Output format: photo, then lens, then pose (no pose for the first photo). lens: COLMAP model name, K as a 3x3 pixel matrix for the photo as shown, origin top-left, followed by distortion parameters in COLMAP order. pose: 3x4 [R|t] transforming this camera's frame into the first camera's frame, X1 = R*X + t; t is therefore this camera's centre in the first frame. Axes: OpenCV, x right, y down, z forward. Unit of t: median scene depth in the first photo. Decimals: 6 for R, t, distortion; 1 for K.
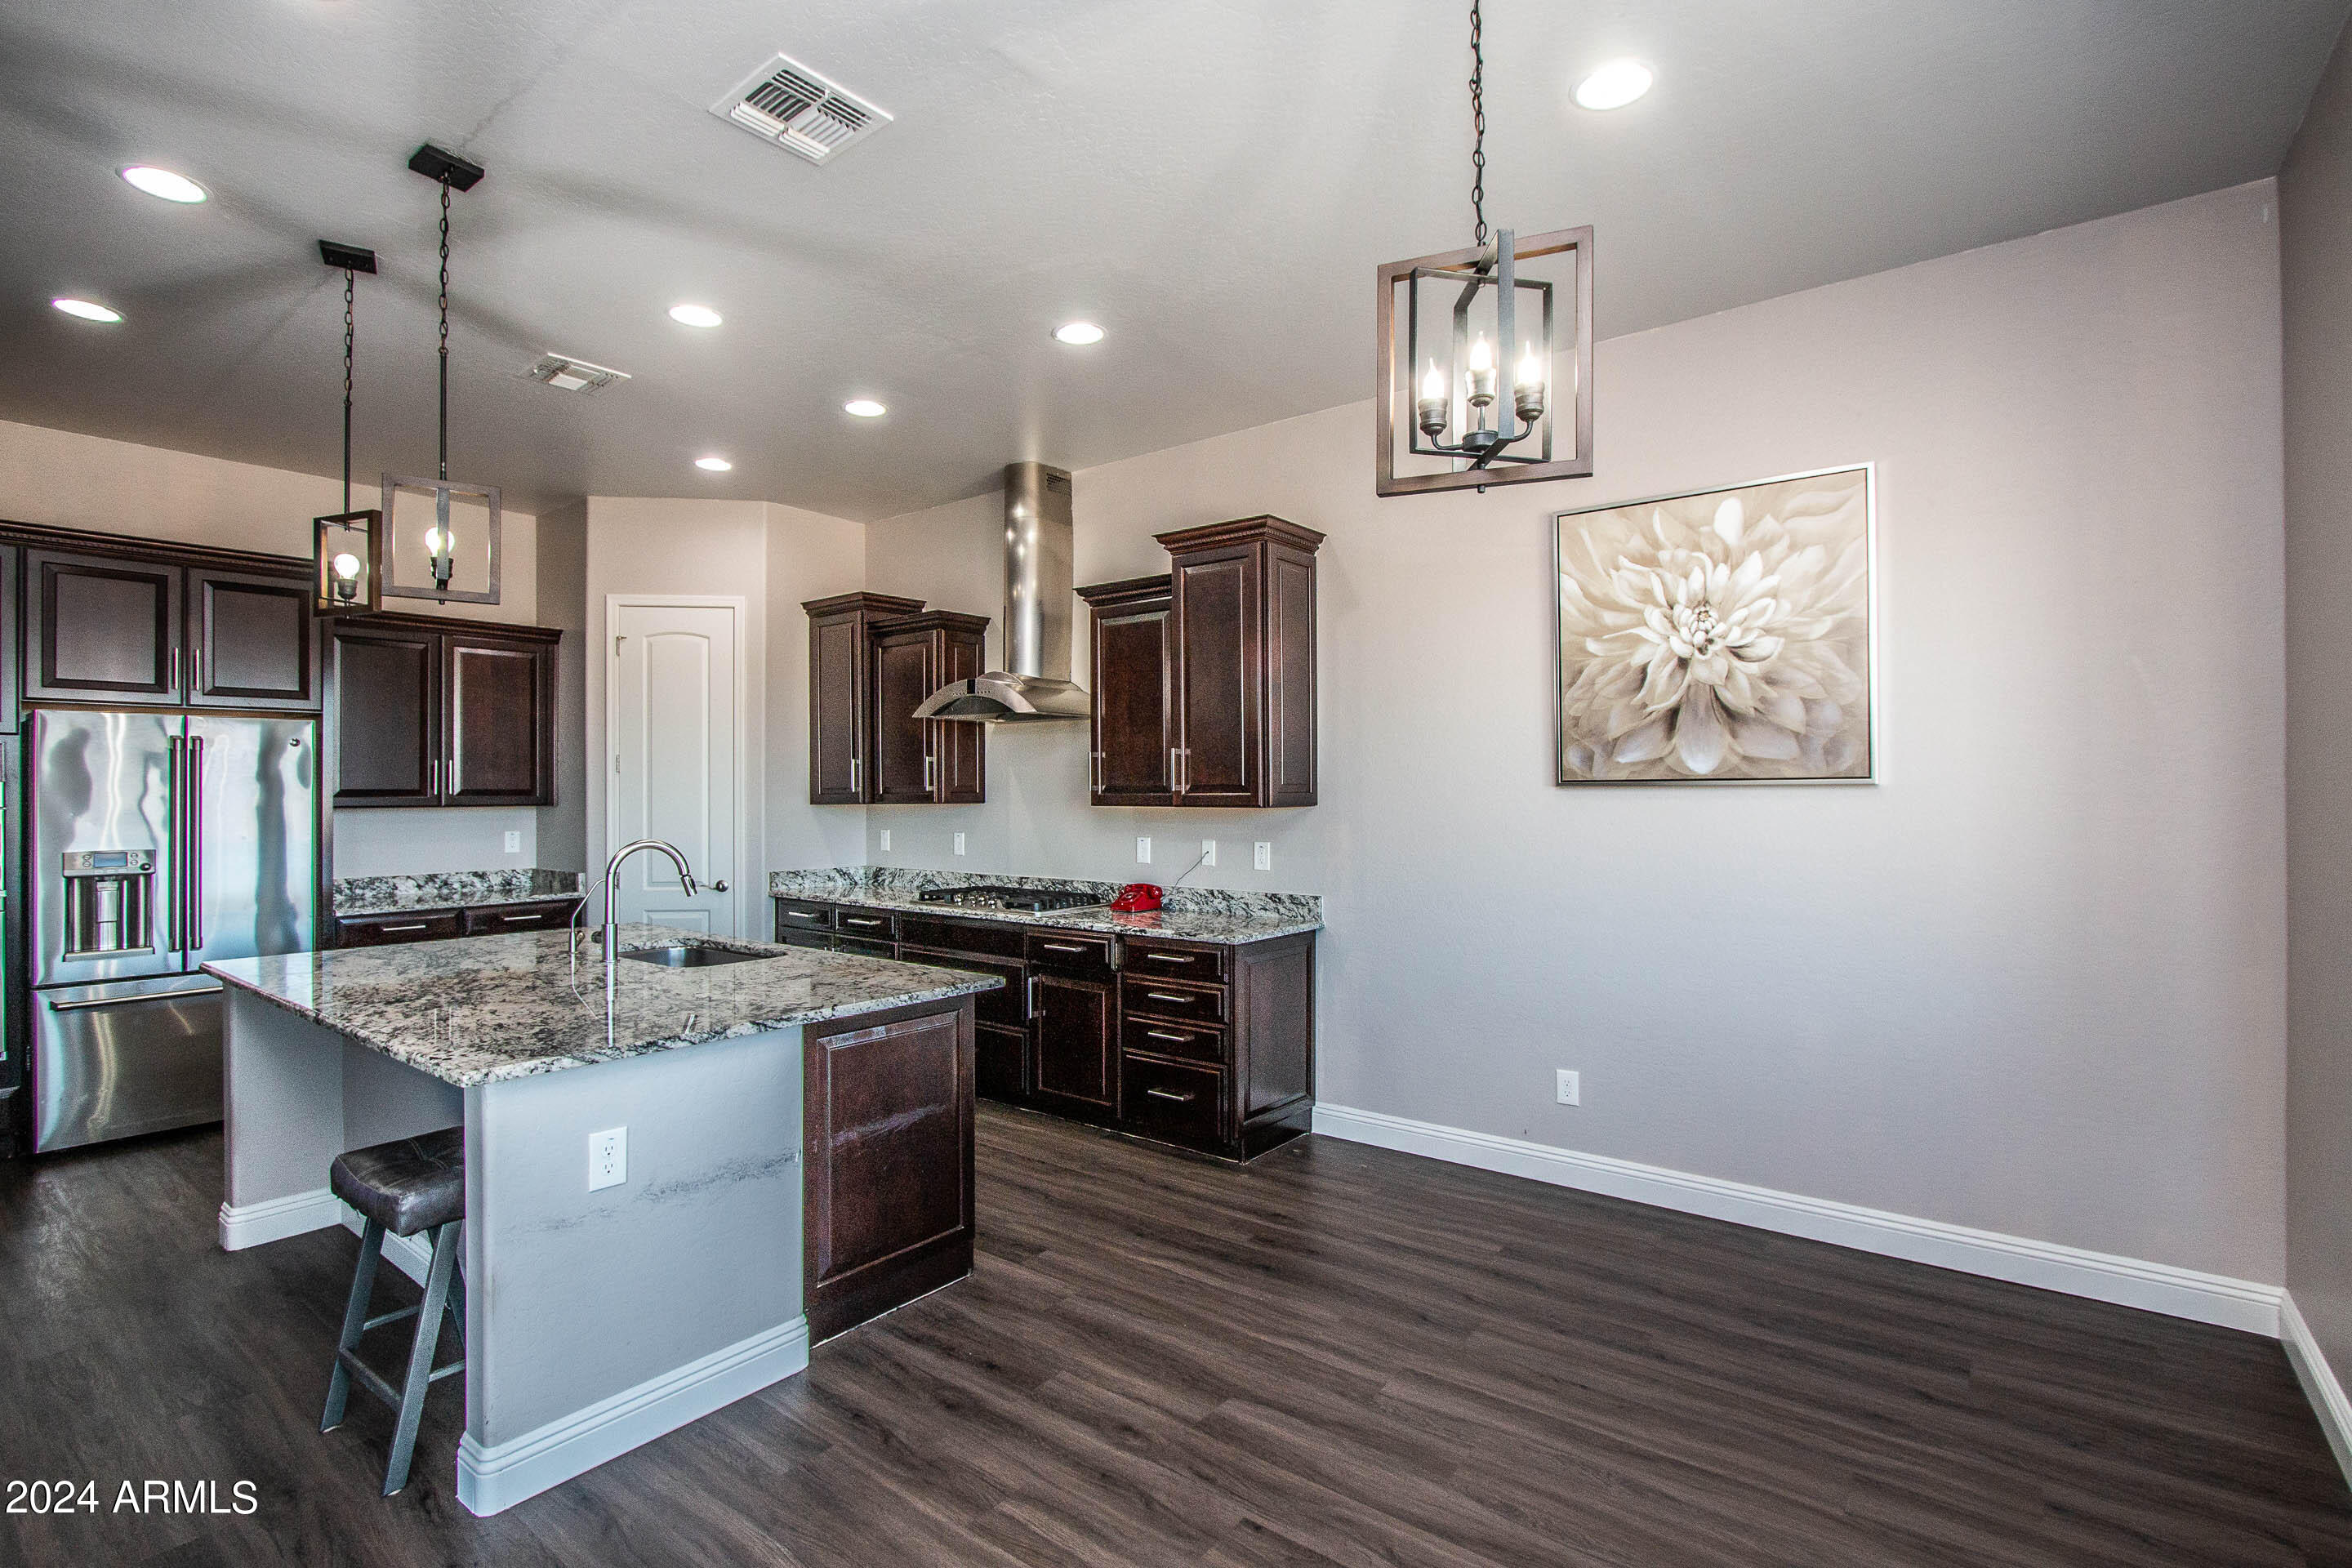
lens RADIAL K [[1108.3, 0, 1155.9], [0, 1108.3, 790.6], [0, 0, 1]] dist [-0.014887, 0.004217]
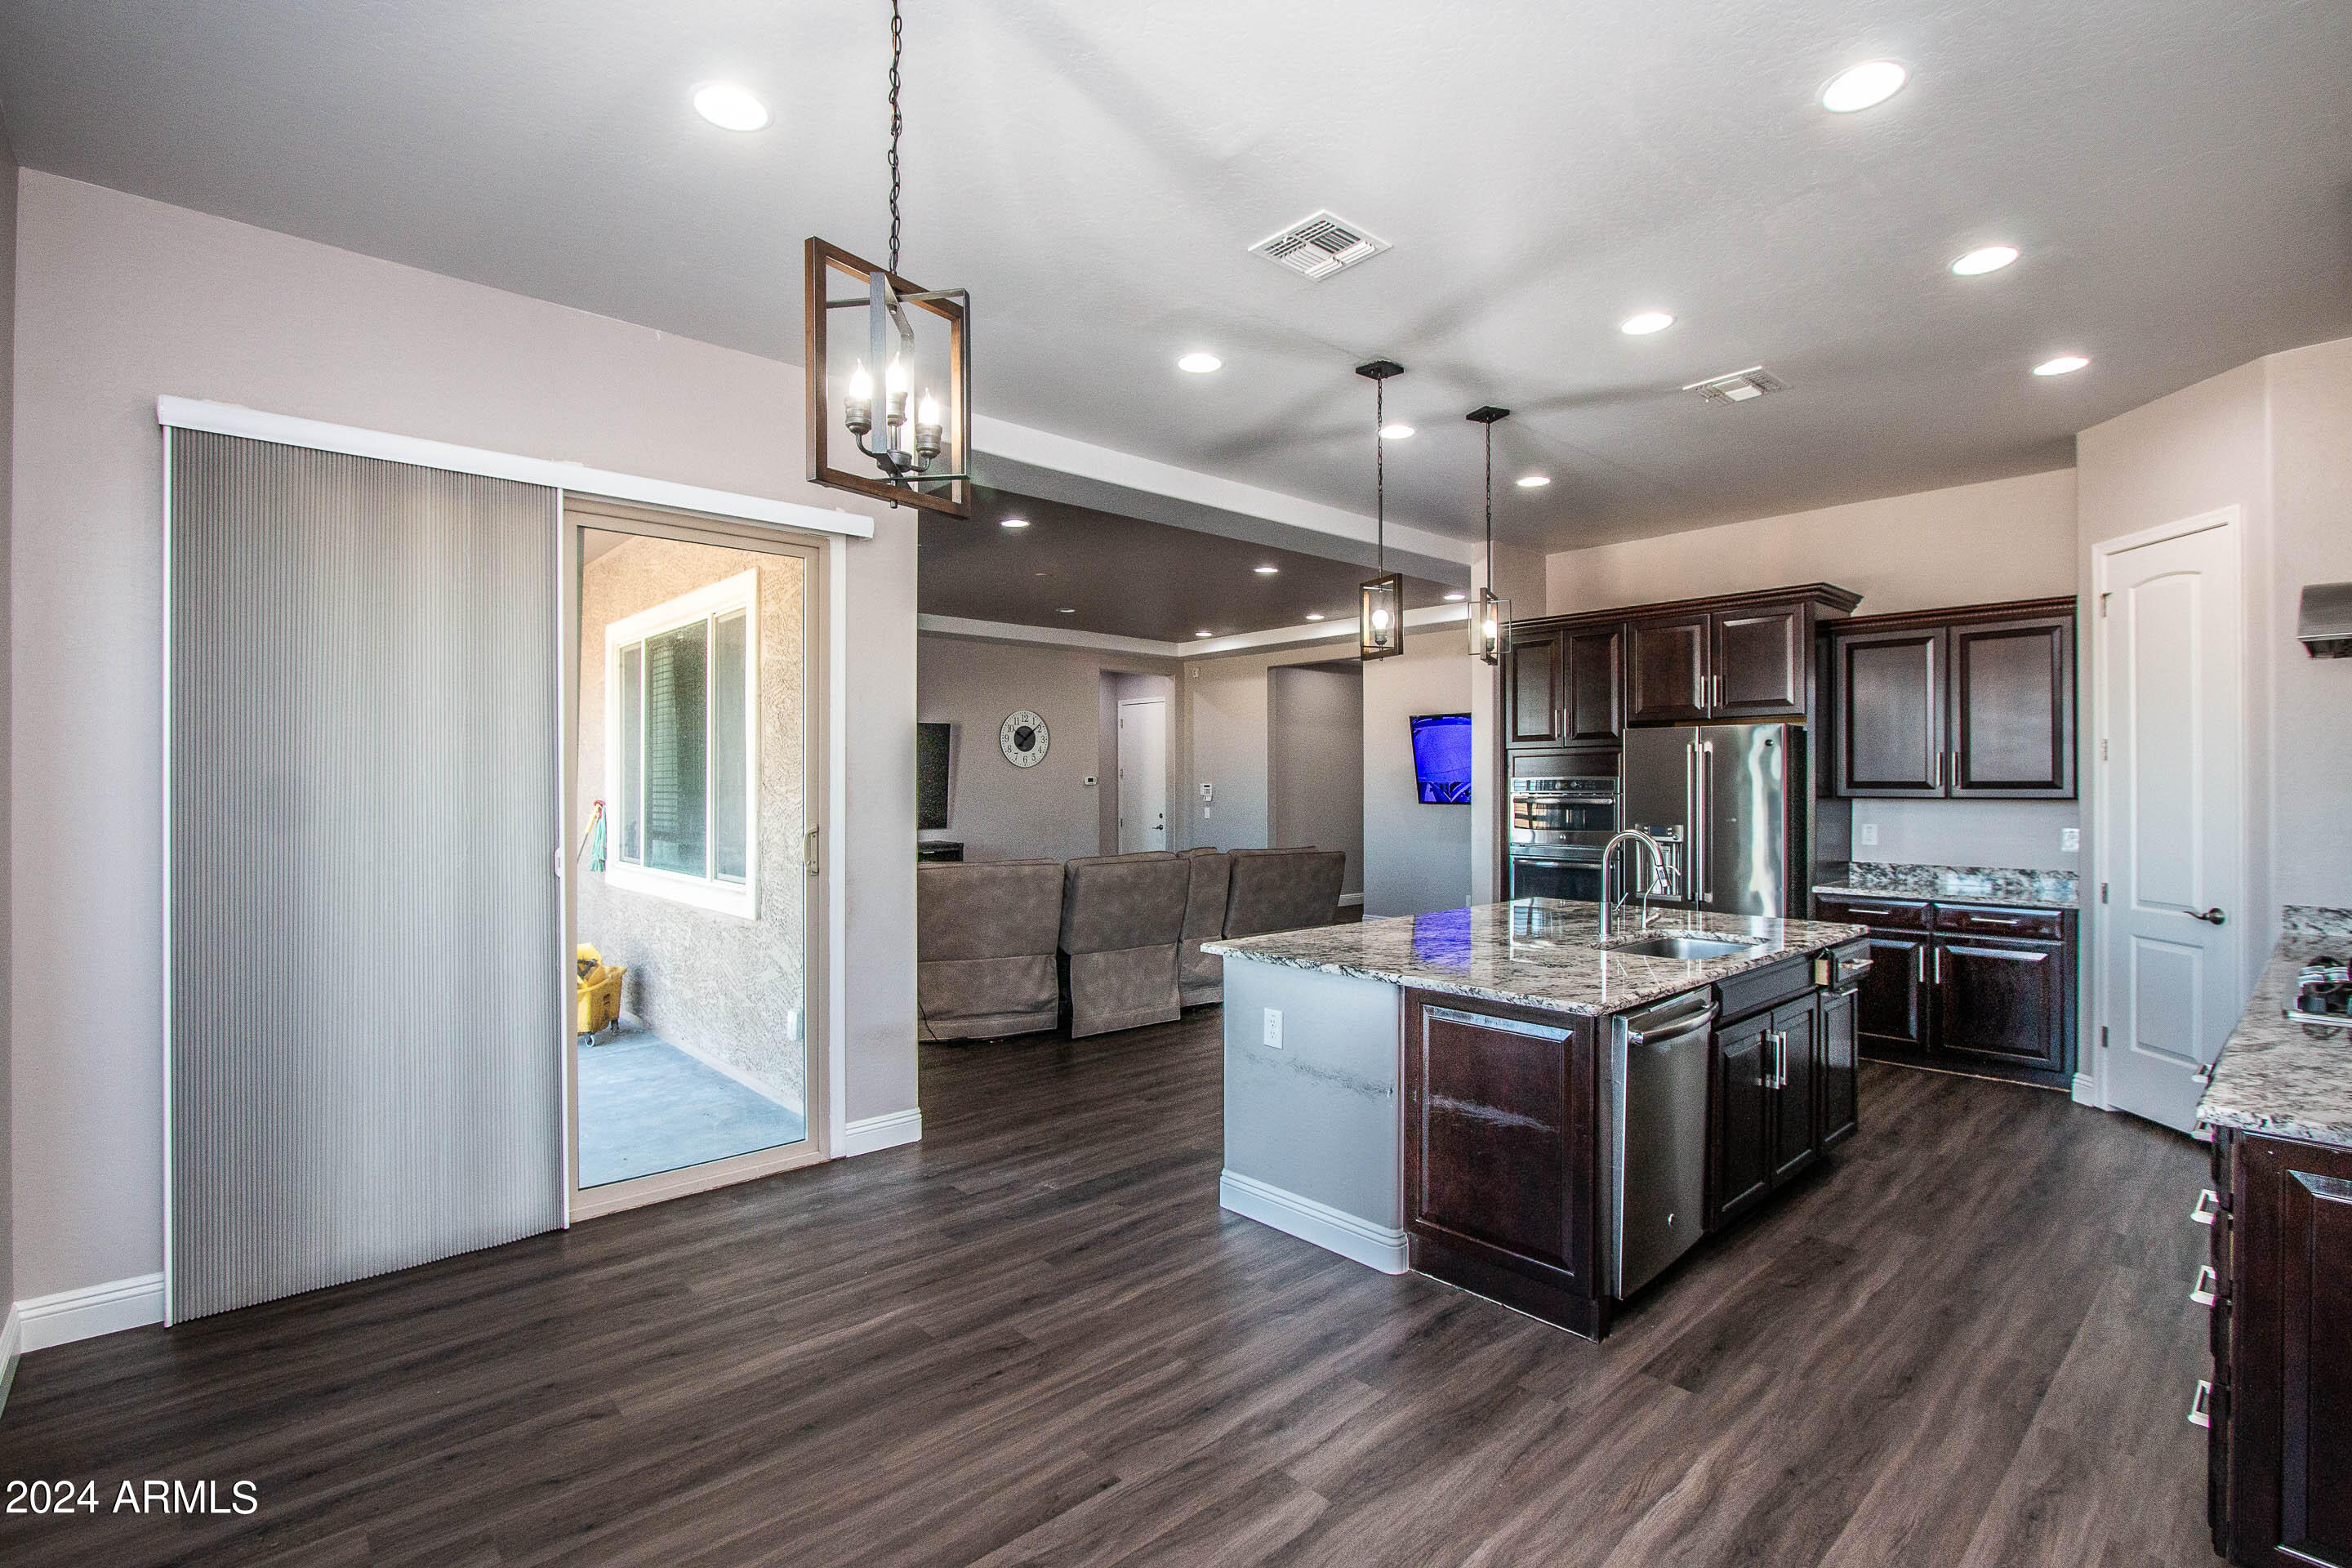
lens RADIAL K [[1108.3, 0, 1187.6], [0, 1108.3, 778.5], [0, 0, 1]] dist [-0.014887, 0.004217]
pose [[-0.148001, -0.001448, -0.988986, 0.563023], [0.001976, 0.999996, -0.001760, -0.003504], [0.988985, -0.002214, -0.147998, 0.617773]]
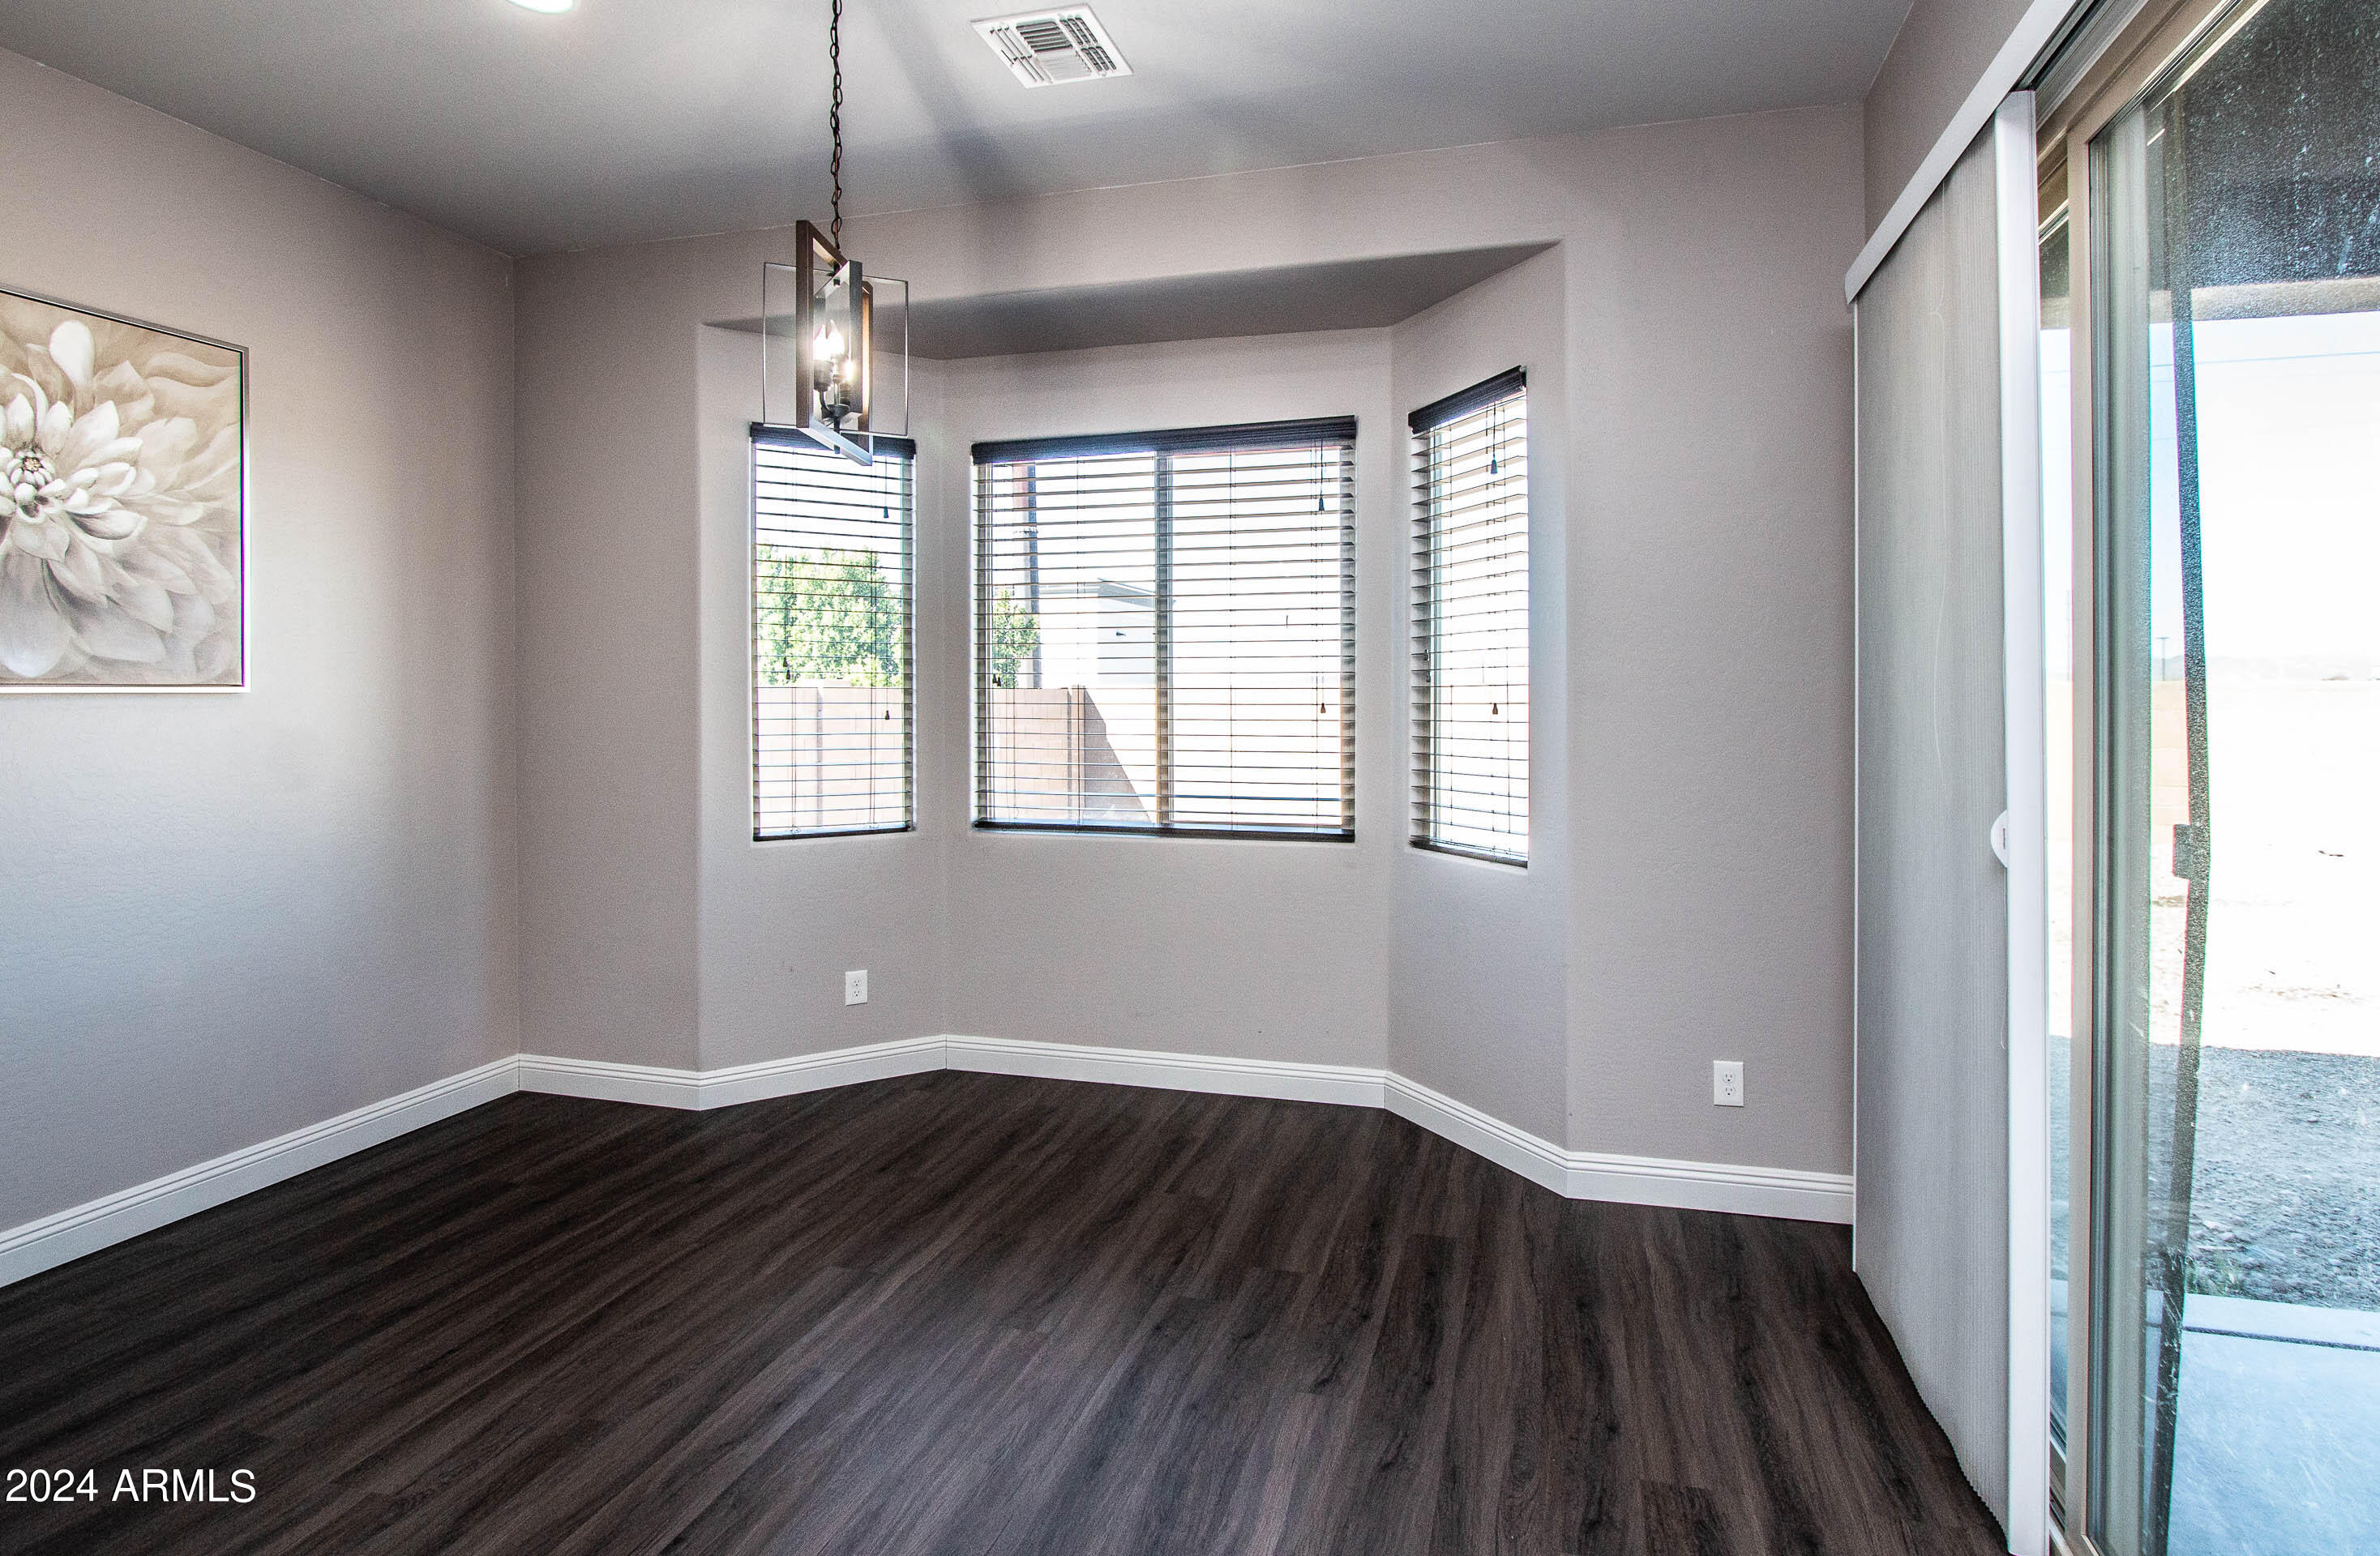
lens RADIAL K [[1151.7, 0, 1302.0], [0, 1151.7, 698.5], [0, 0, 1]] dist [-0.016361, 0.000526]
pose [[-0.441880, 0.000173, 0.897074, -0.468362], [-0.000213, 1.000000, -0.000298, -0.000593], [-0.897074, -0.000322, -0.441880, 0.476629]]
